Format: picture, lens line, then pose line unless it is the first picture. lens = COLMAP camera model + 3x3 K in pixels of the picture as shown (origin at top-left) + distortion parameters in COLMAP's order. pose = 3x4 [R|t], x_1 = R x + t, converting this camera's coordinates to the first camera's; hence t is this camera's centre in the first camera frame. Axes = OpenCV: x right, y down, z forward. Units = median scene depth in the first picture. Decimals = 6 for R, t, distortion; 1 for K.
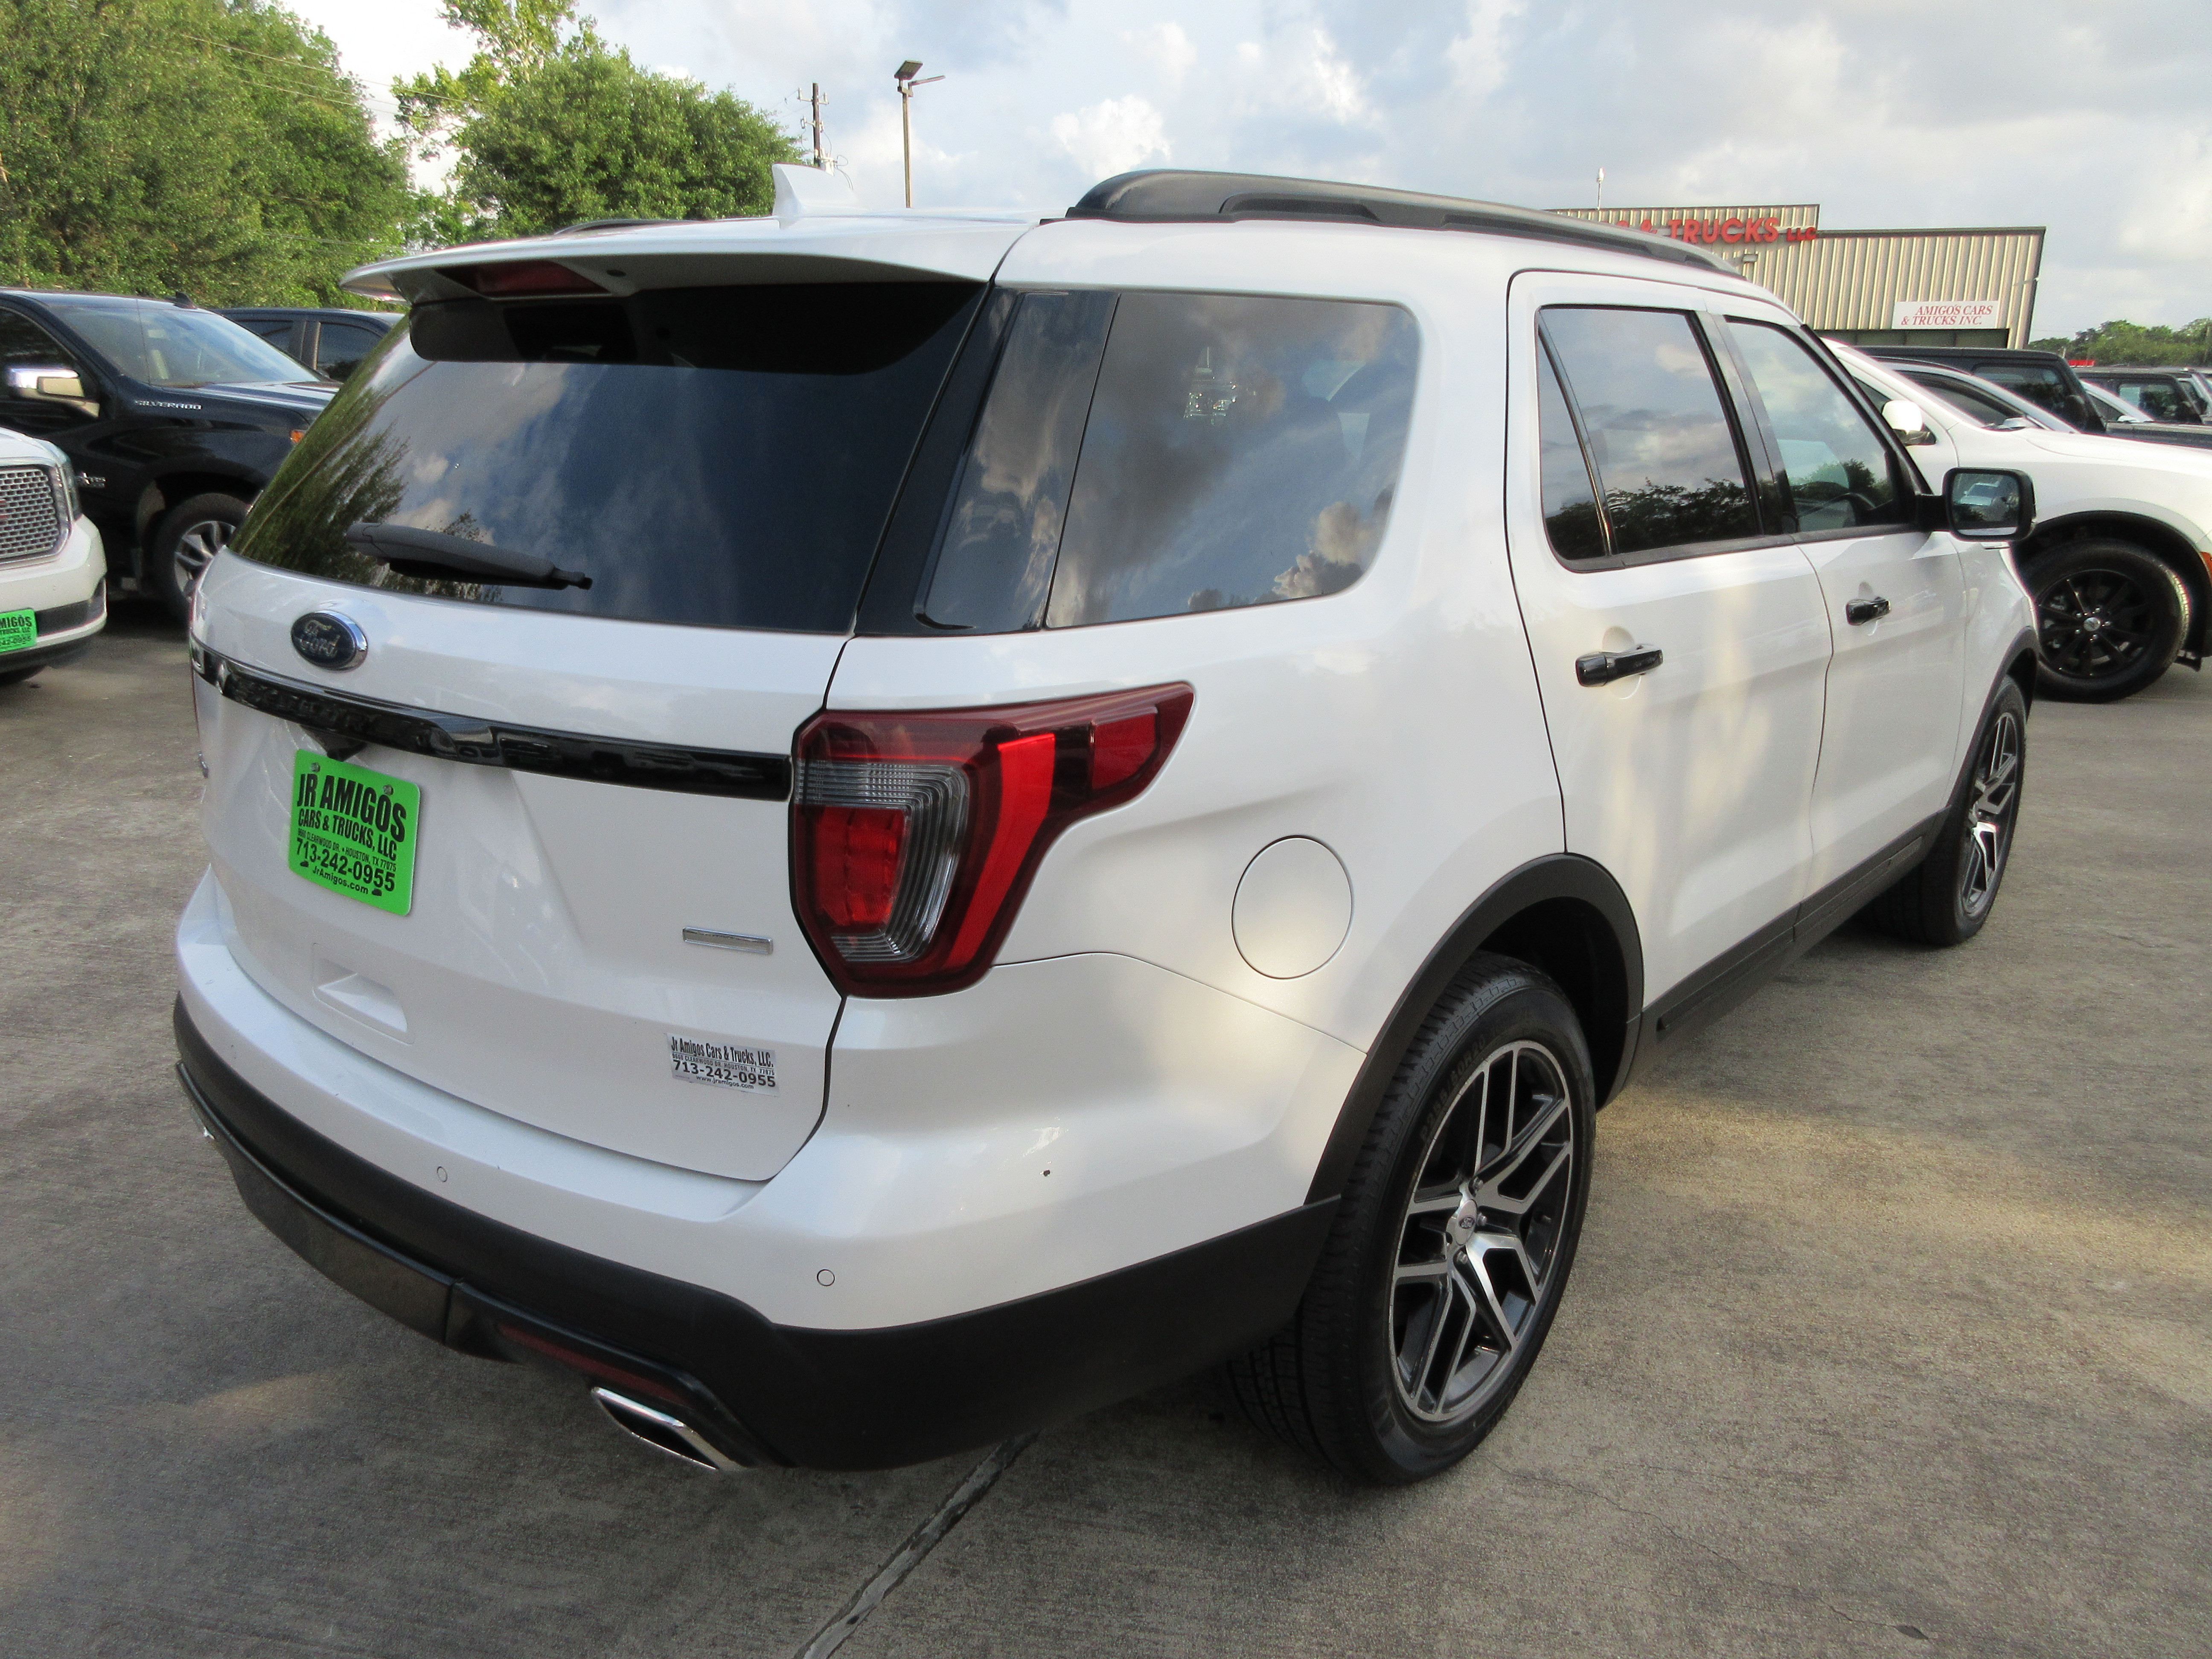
lens RADIAL K [[1630.4, 0, 1106.0], [0, 1630.4, 829.5], [0, 0, 1]] dist [0.010130, -0.000405]
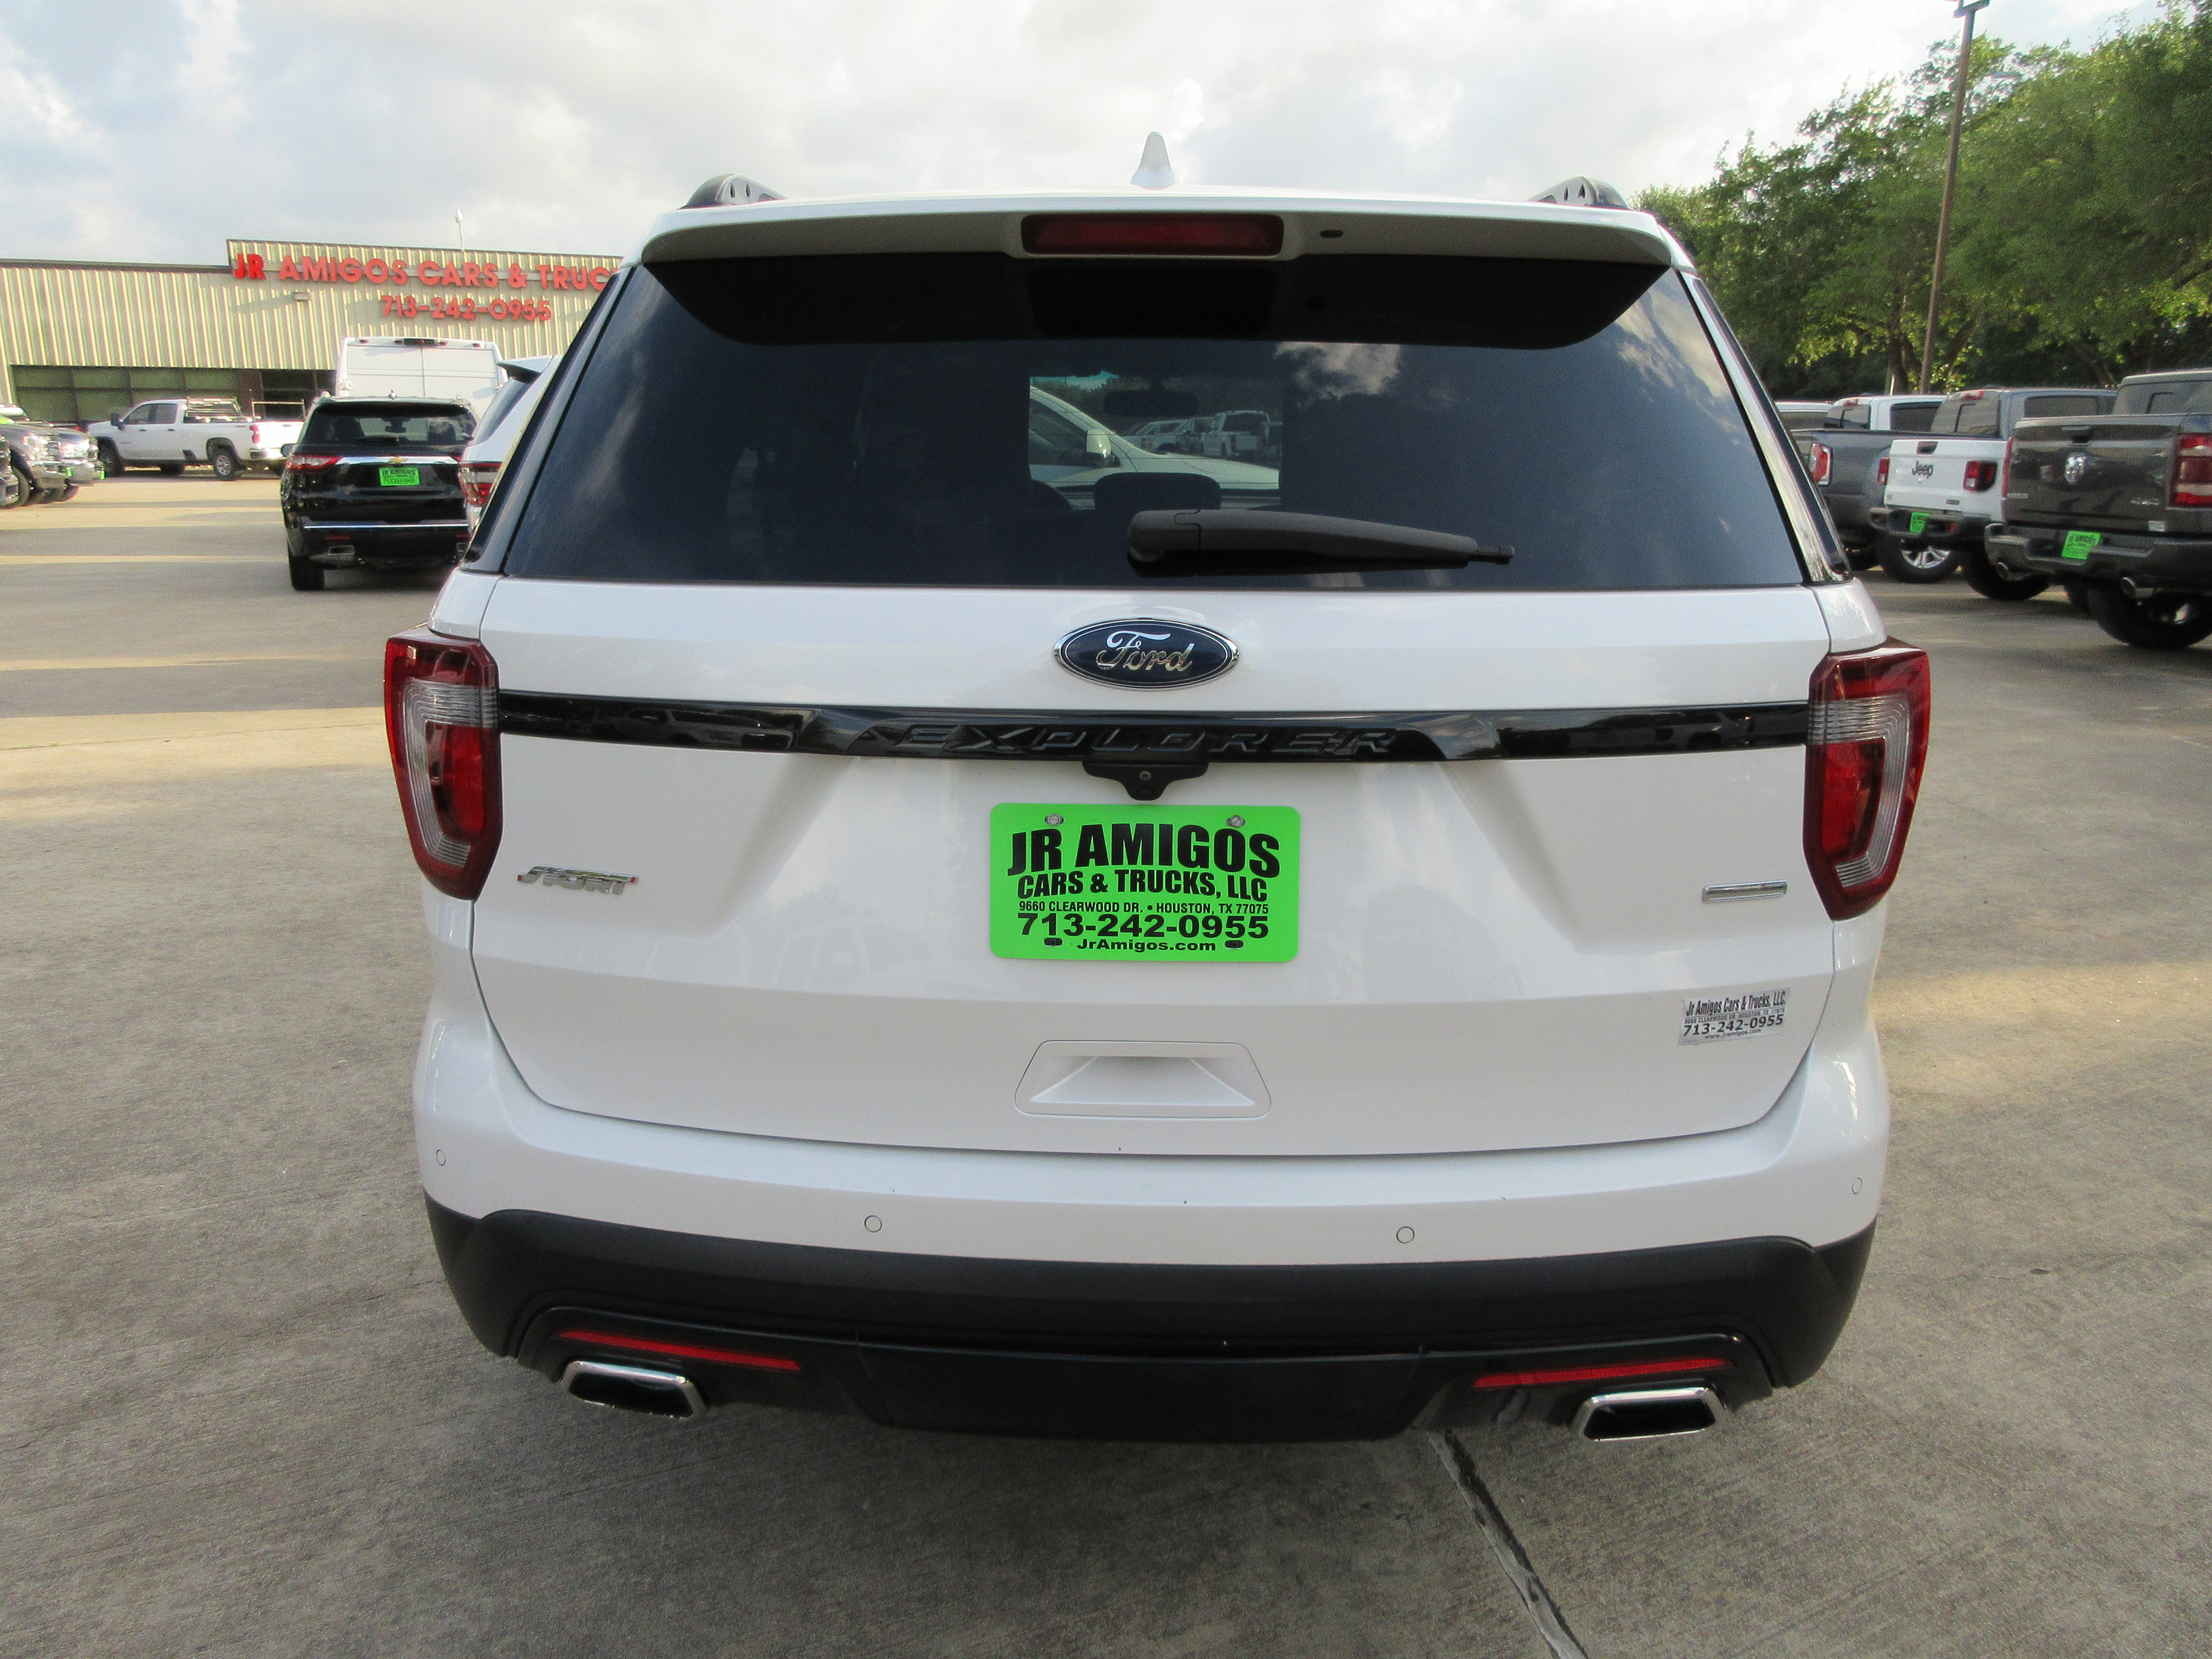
lens RADIAL K [[1621.7, 0, 1106.0], [0, 1621.7, 829.5], [0, 0, 1]] dist [0.000545, -0.001691]
pose [[0.787291, -0.143587, 0.599630, -0.996171], [0.160751, 0.986673, 0.025208, -0.052062], [-0.595258, 0.076545, 0.799880, 0.365603]]
